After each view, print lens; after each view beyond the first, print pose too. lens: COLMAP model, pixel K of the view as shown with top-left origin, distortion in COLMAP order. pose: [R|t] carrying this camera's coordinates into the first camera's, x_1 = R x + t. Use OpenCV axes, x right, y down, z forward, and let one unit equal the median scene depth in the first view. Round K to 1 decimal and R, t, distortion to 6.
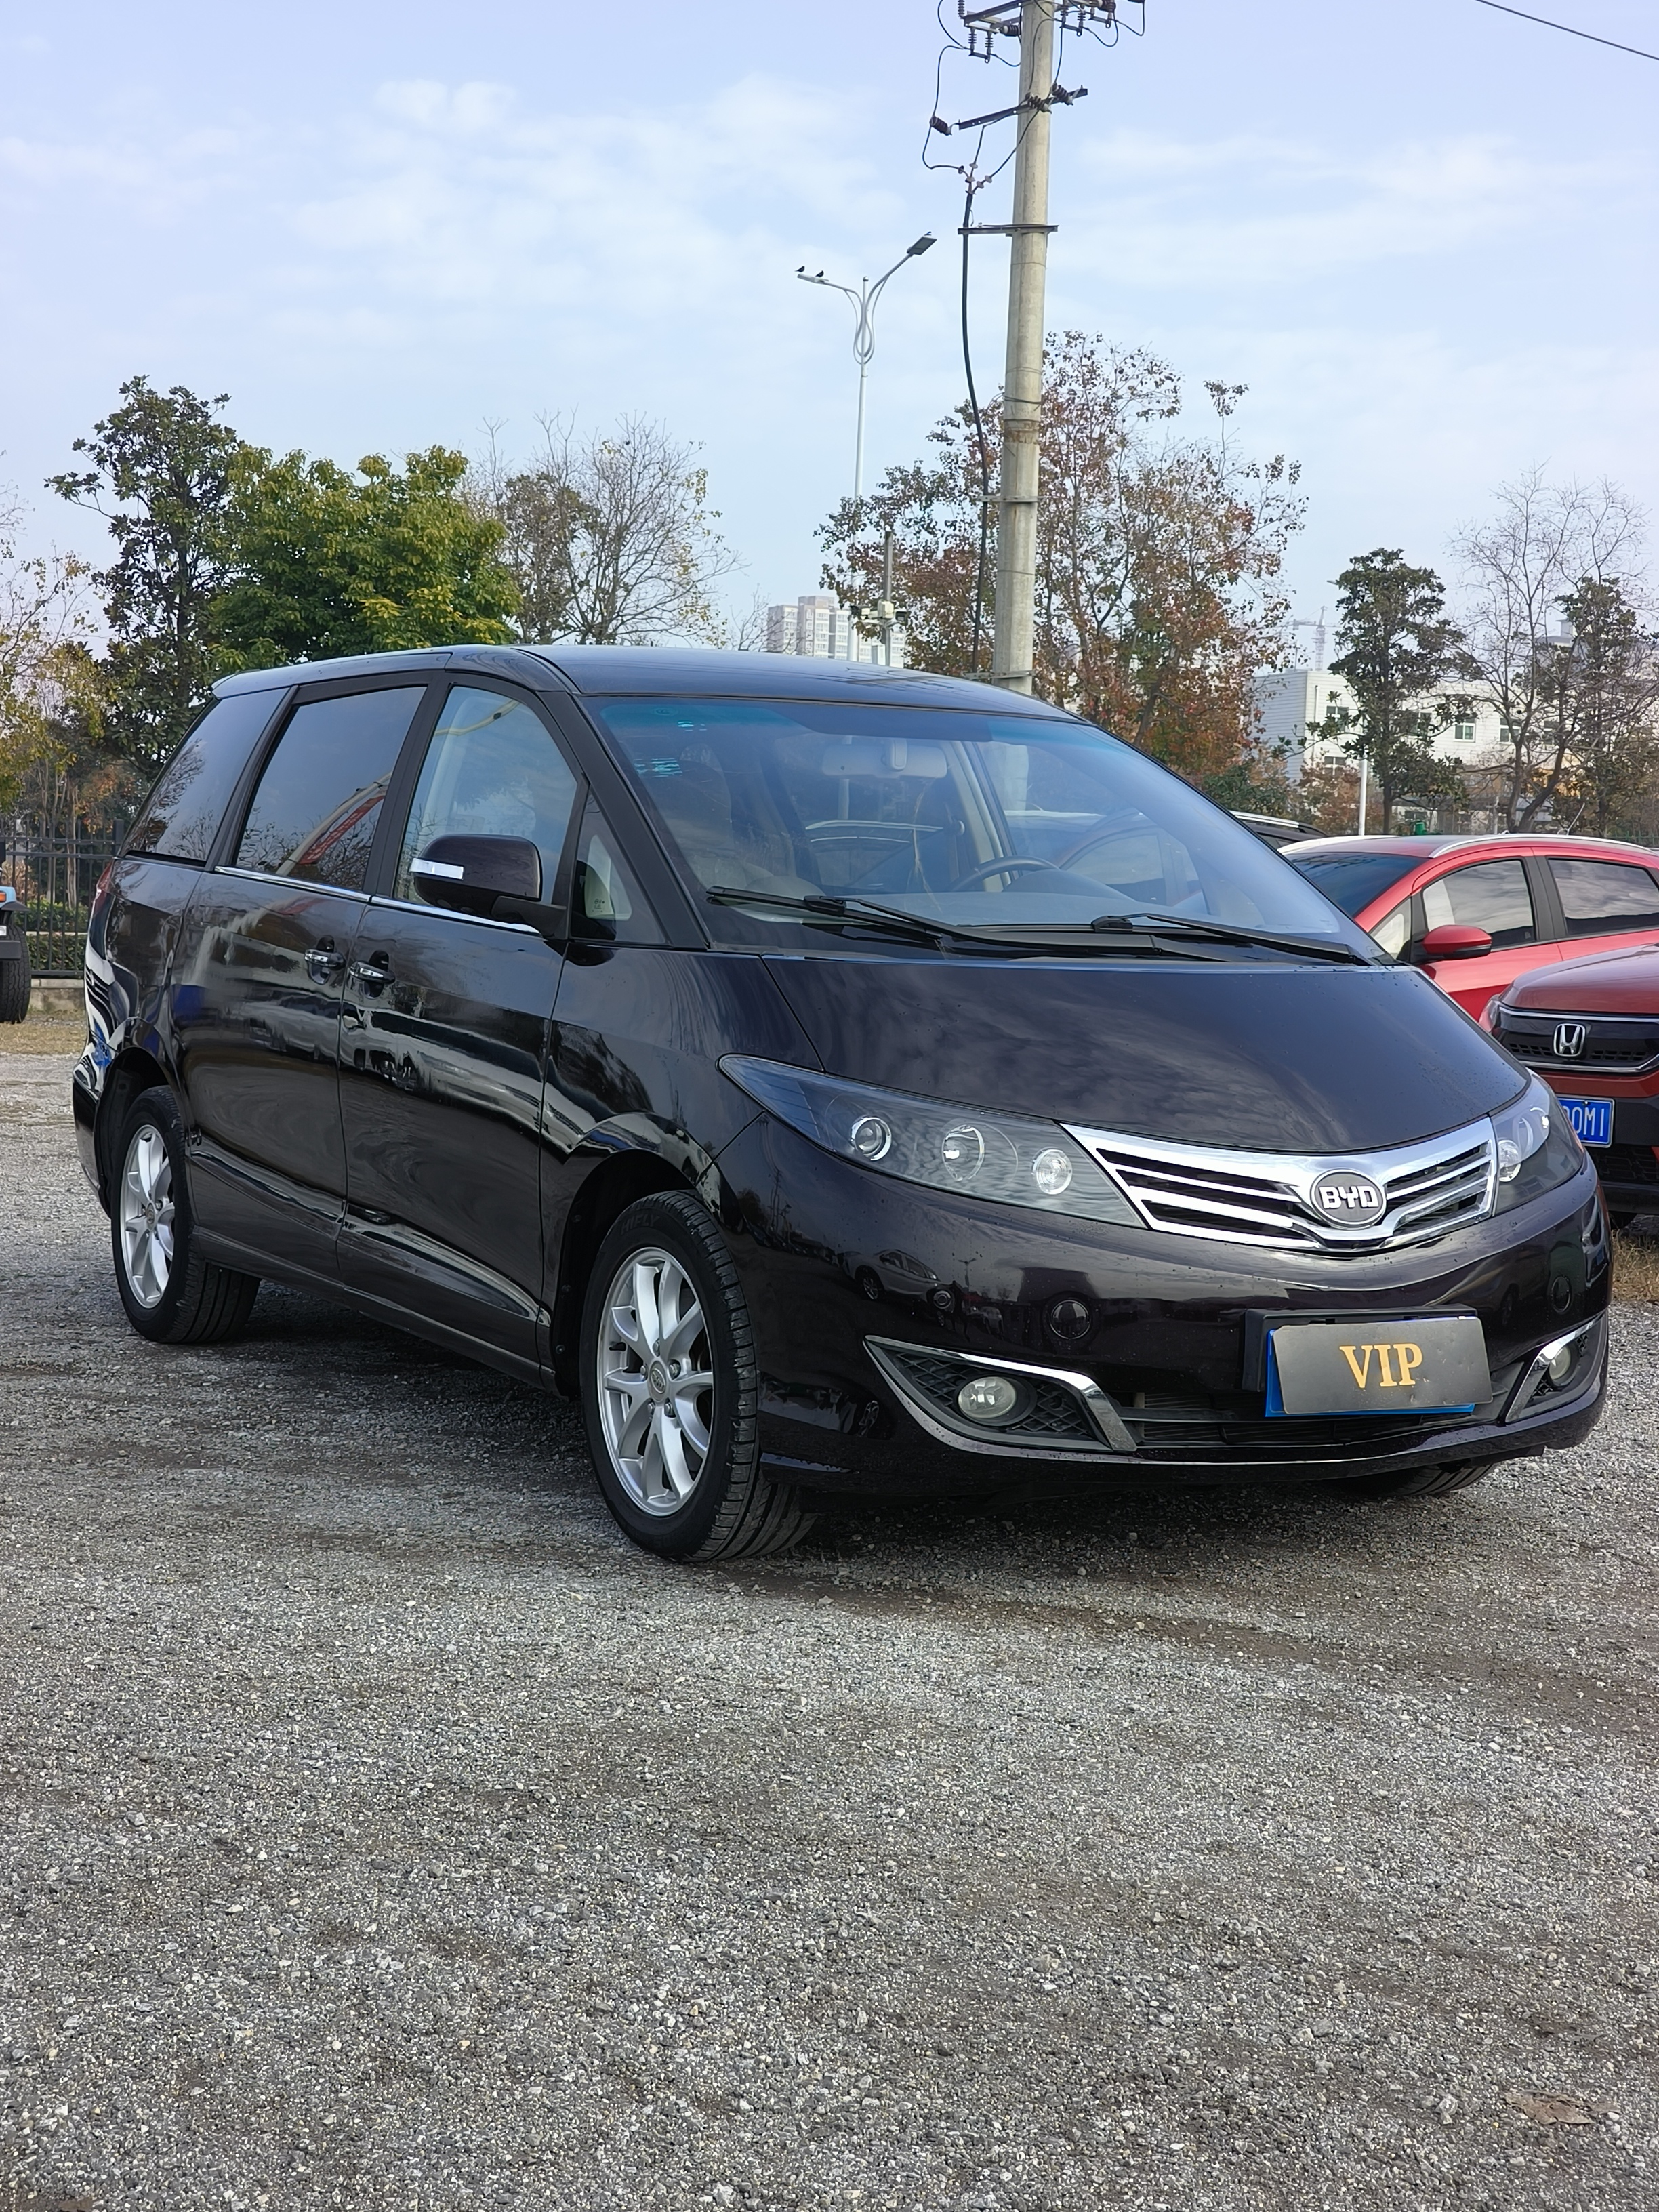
lens RADIAL K [[3061.7, 0, 829.9], [0, 3061.7, 1104.6], [0, 0, 1]] dist [-0.101963, 0.000000]
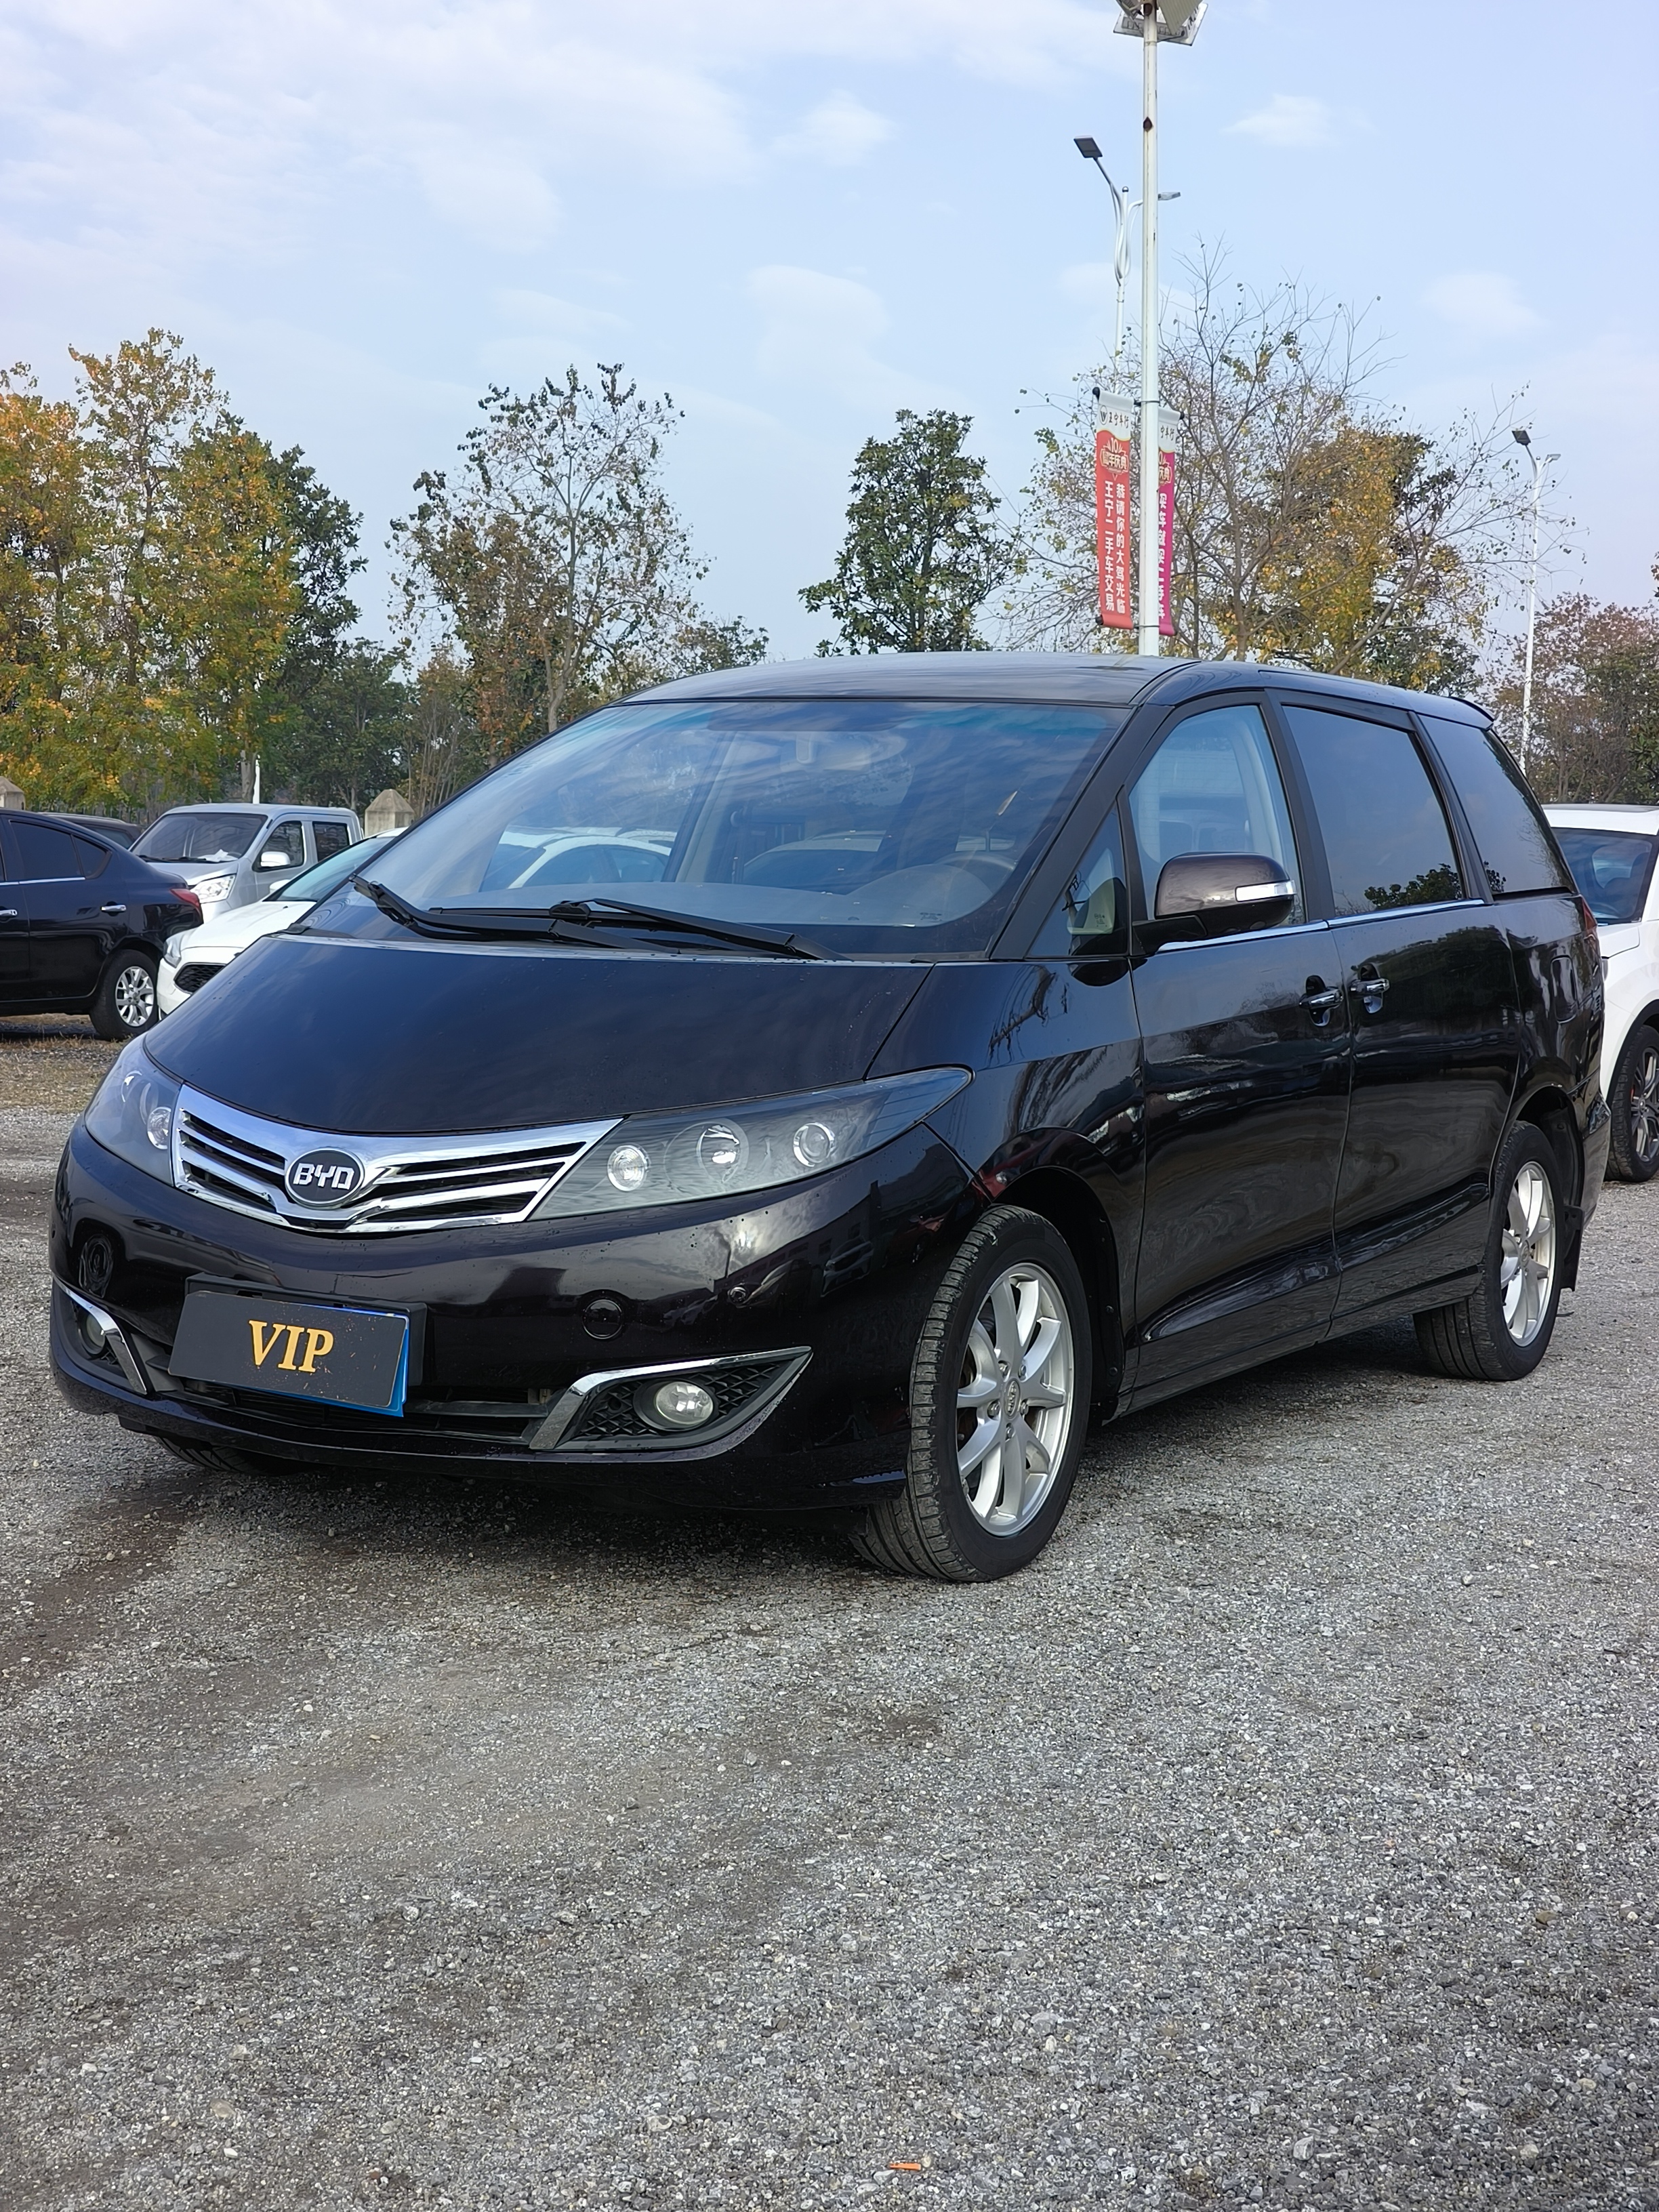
lens RADIAL K [[3061.7, 0, 828.6], [0, 3061.7, 1108.0], [0, 0, 1]] dist [-0.101963, 0.000000]
pose [[0.537605, 0.043701, -0.842063, 0.141159], [-0.068369, 0.997627, 0.008125, -0.001355], [0.840420, 0.053203, 0.539317, 0.079397]]
